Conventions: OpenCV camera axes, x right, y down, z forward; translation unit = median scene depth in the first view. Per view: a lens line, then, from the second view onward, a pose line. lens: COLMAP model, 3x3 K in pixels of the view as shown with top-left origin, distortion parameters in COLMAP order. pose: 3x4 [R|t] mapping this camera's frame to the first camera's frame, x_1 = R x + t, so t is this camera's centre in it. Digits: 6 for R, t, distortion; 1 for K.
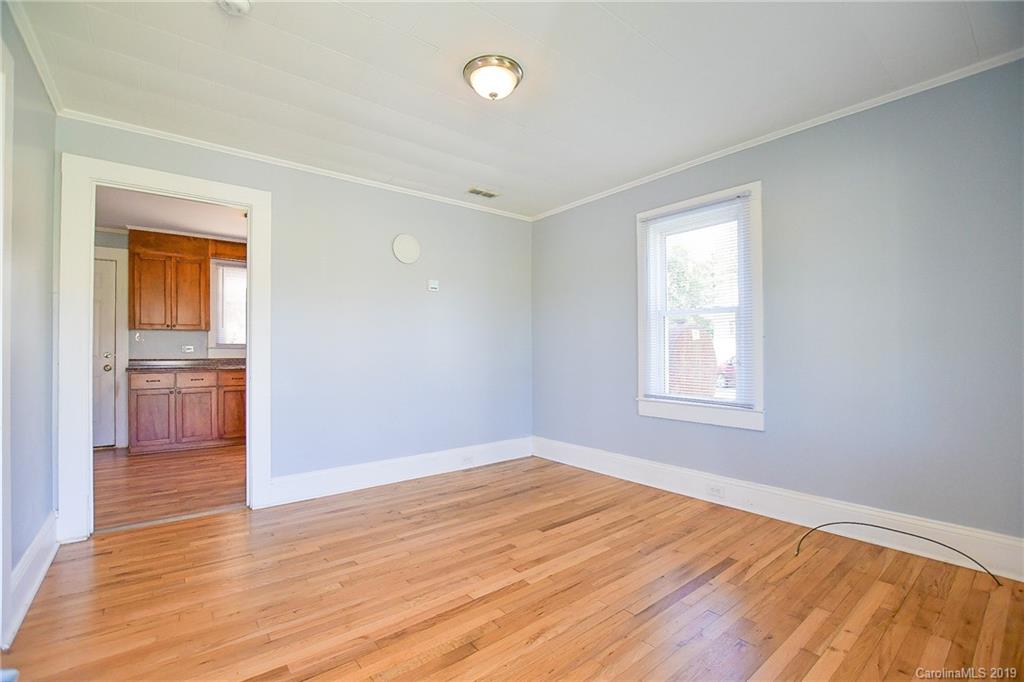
lens RADIAL K [[452.0, 0, 512.9], [0, 452.0, 344.5], [0, 0, 1]] dist [-0.032462, 0.005534]
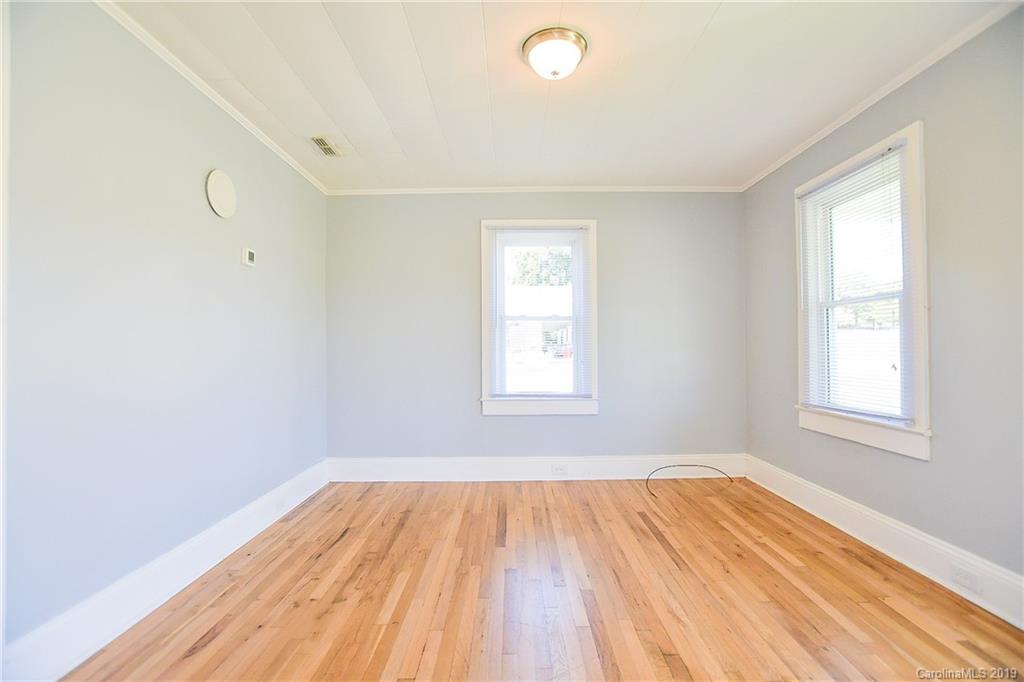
lens RADIAL K [[452.0, 0, 512.9], [0, 452.0, 345.8], [0, 0, 1]] dist [-0.032462, 0.005534]
pose [[0.624273, 0.005945, 0.781184, -0.566458], [-0.004869, 0.999981, -0.003719, 0.001644], [-0.781191, -0.001483, 0.624290, 0.350586]]
